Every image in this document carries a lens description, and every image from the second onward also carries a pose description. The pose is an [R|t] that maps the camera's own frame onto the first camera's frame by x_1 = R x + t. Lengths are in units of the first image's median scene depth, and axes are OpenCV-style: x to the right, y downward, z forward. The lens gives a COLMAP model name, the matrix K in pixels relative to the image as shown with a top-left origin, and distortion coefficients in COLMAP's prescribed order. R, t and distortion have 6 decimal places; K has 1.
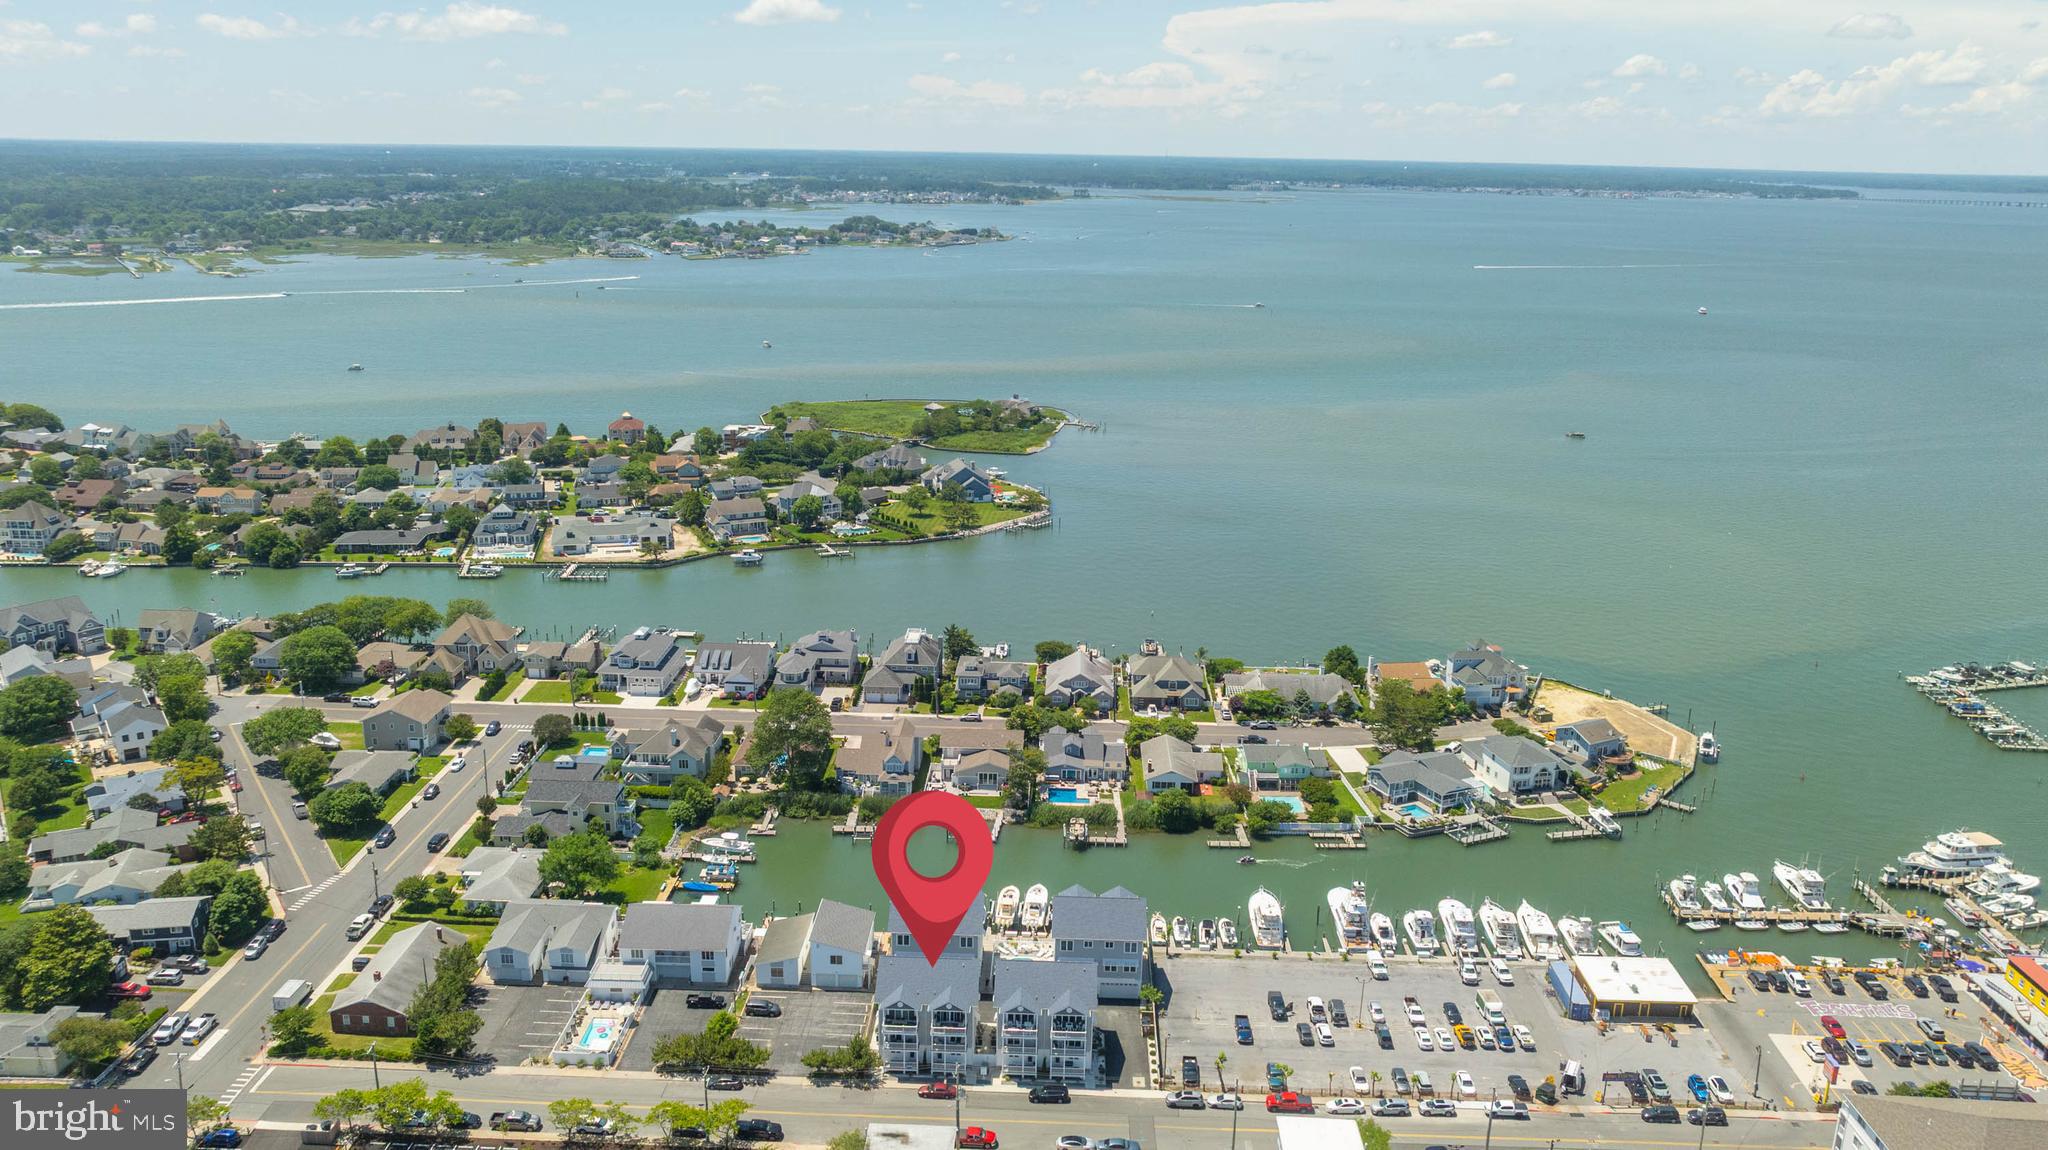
lens RADIAL K [[1505.3, 0, 1024.0], [0, 1505.3, 575.0], [0, 0, 1]] dist [-0.026961, 0.000976]
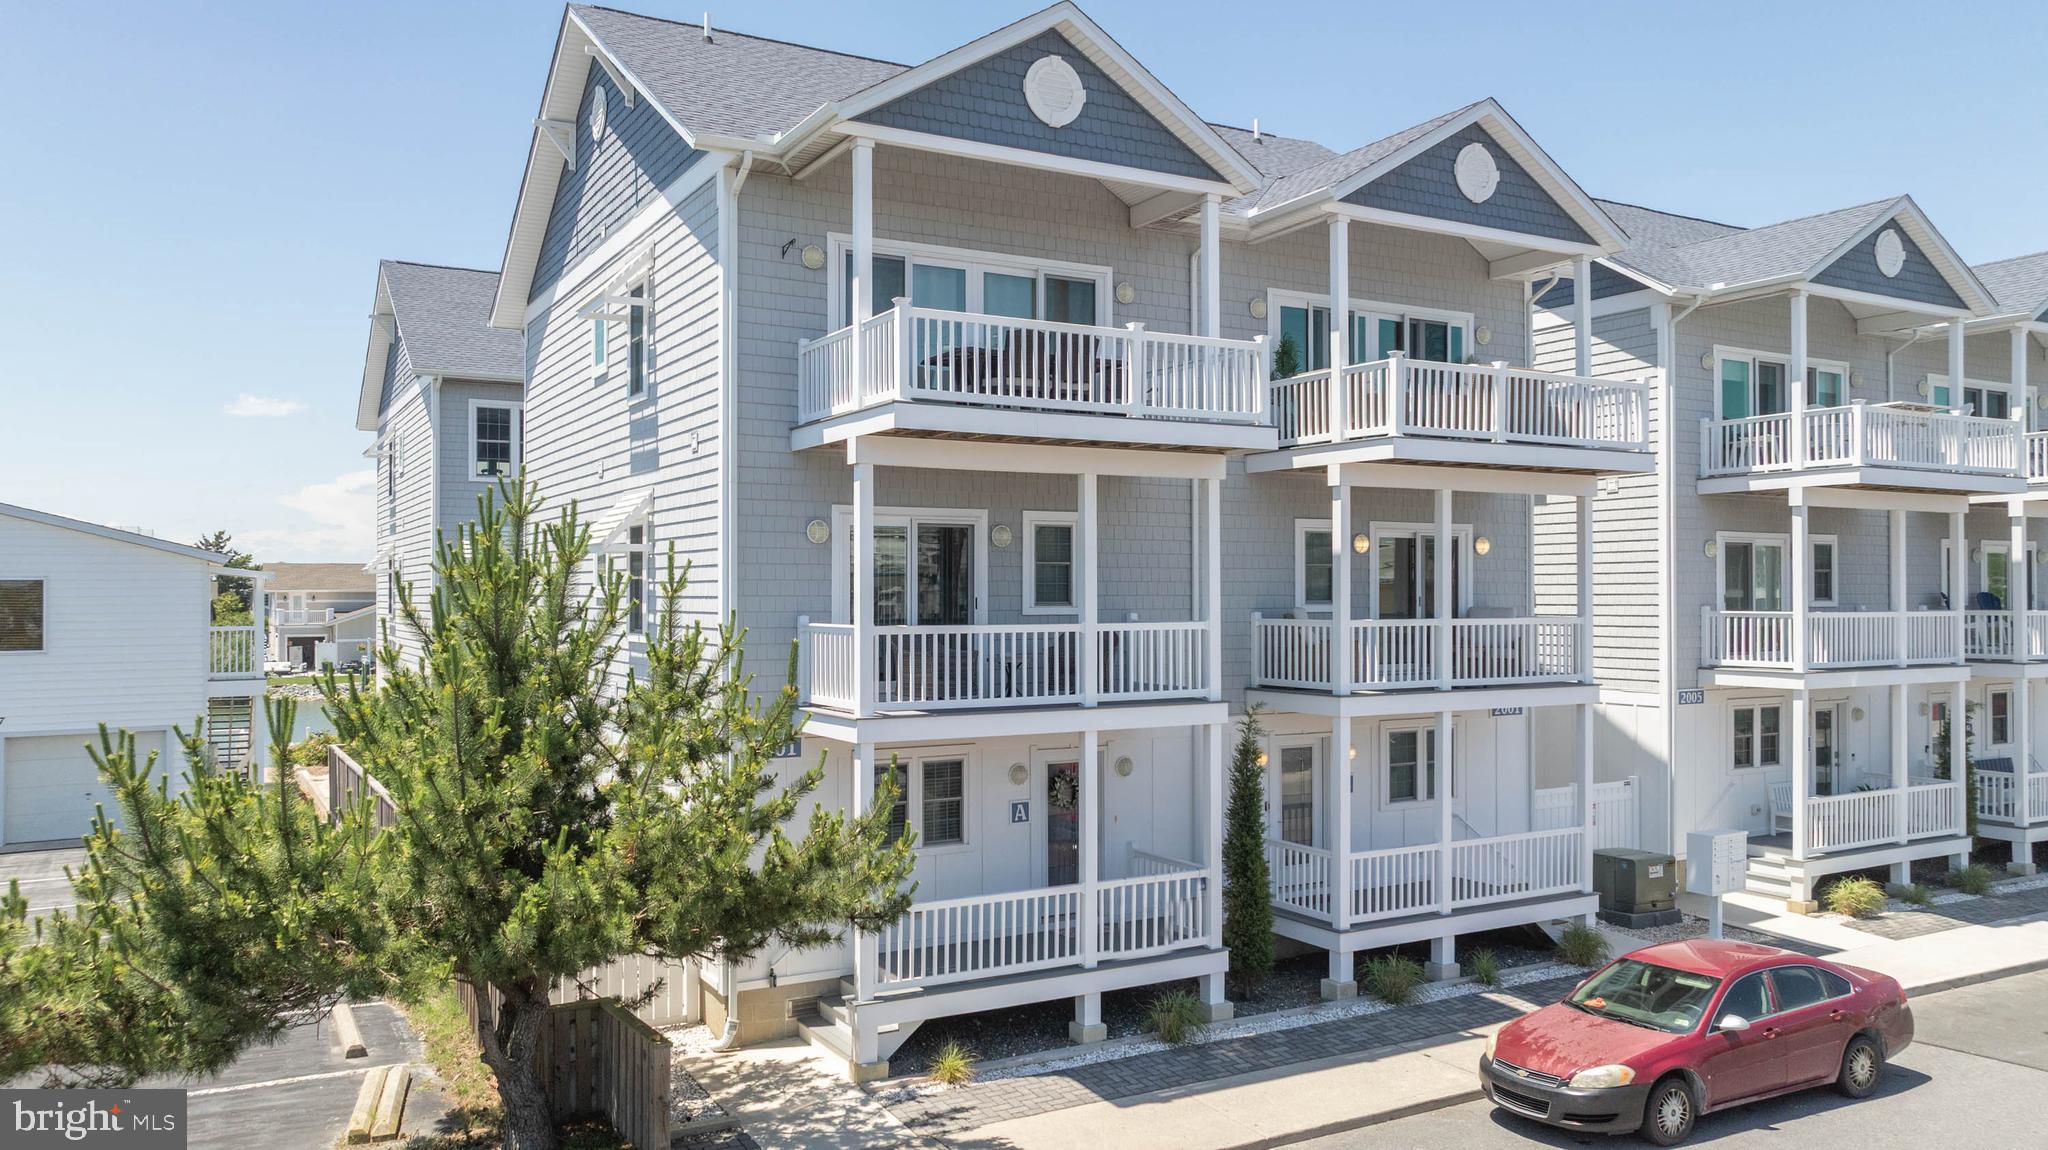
lens RADIAL K [[1484.3, 0, 1024.0], [0, 1484.3, 575.0], [0, 0, 1]] dist [-0.027514, -0.001328]
pose [[0.854913, -0.012961, 0.518610, -0.122424], [0.151884, 0.962136, -0.226330, 0.323770], [-0.496040, 0.272261, 0.824511, 0.922732]]
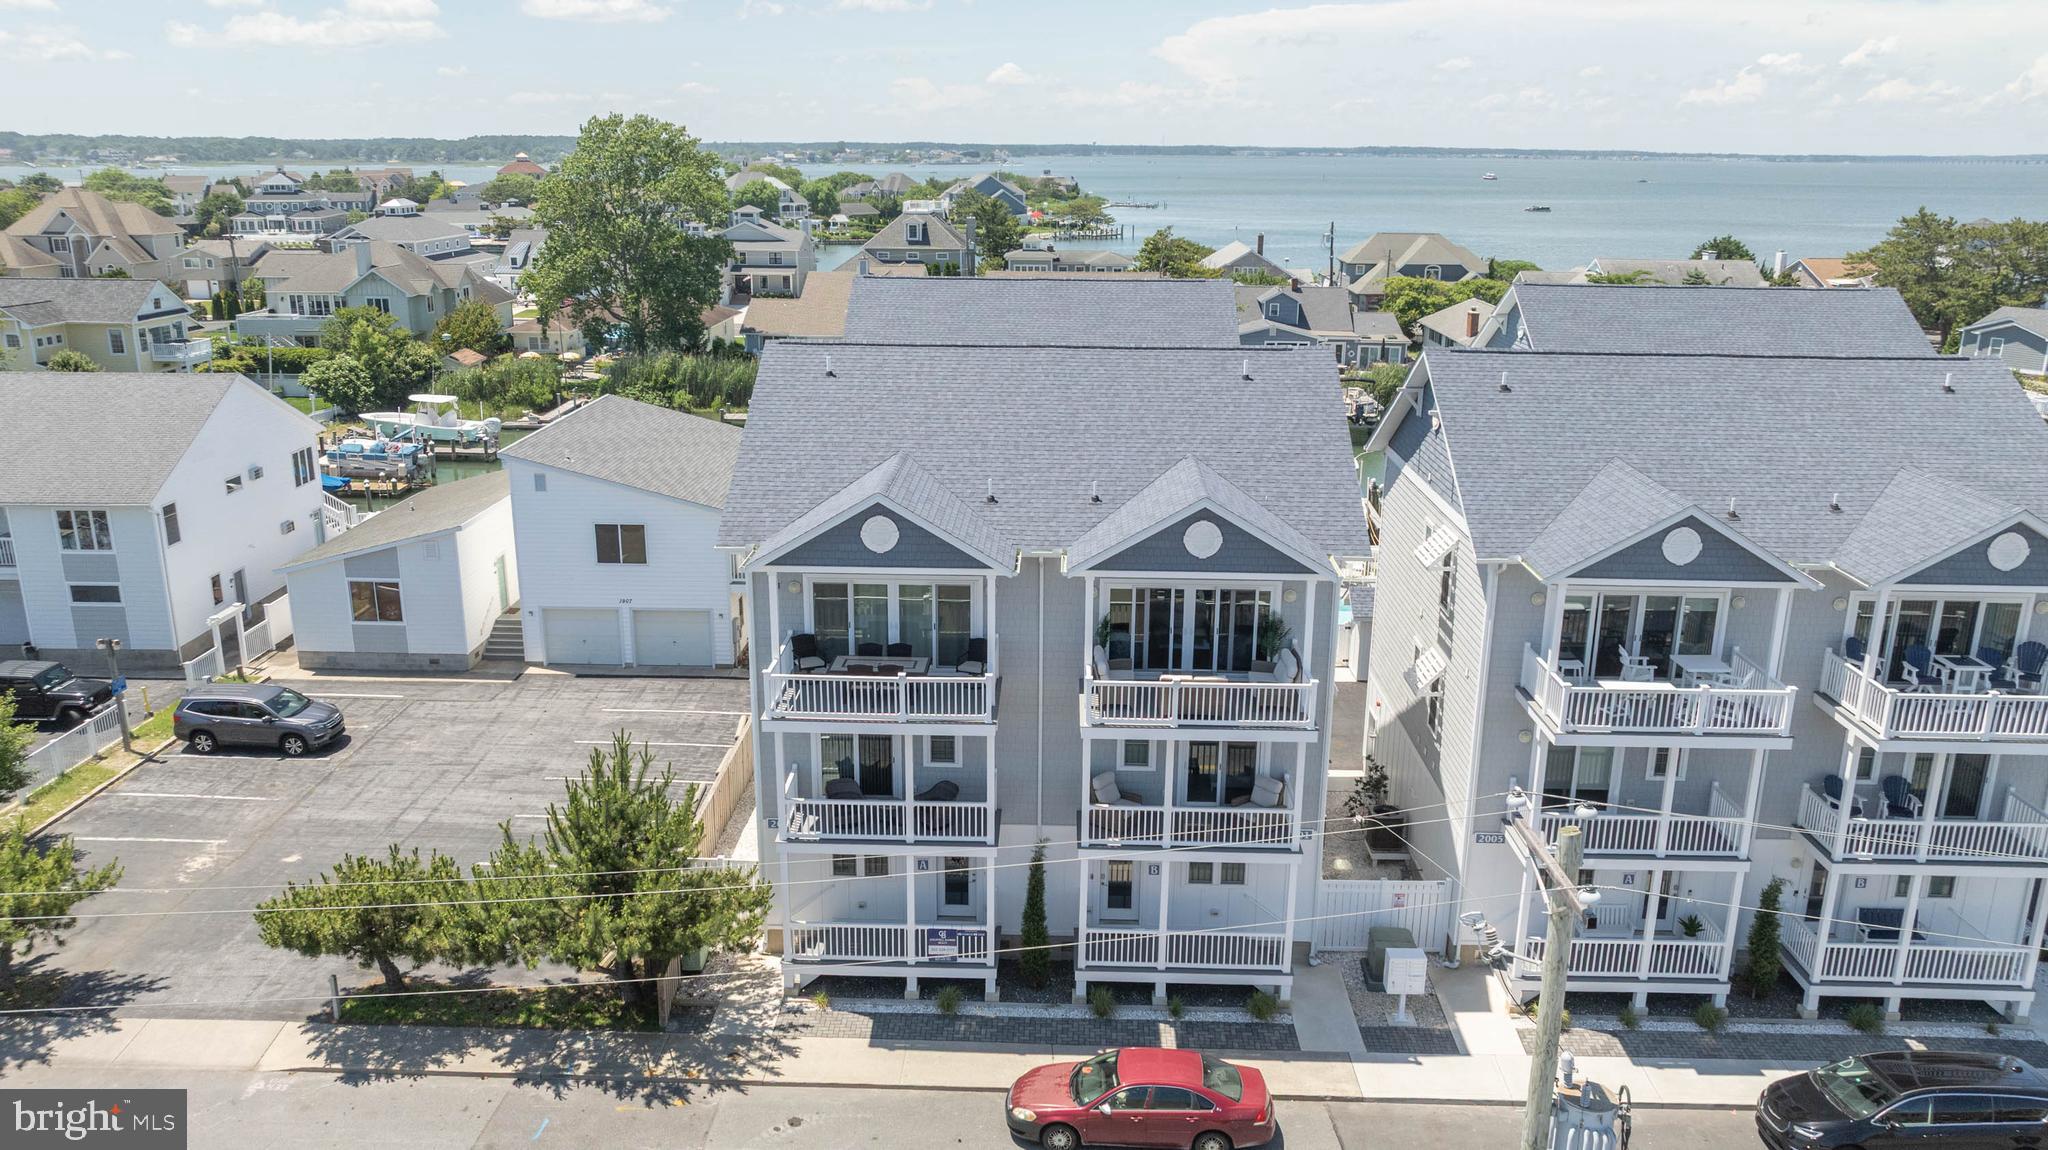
lens RADIAL K [[1511.0, 0, 1021.3], [0, 1511.0, 547.4], [0, 0, 1]] dist [-0.029032, -0.004914]
pose [[0.999925, -0.011837, -0.003007, -0.066646], [0.011814, 0.999902, -0.007452, 0.284616], [0.003095, 0.007416, 0.999968, 0.834841]]
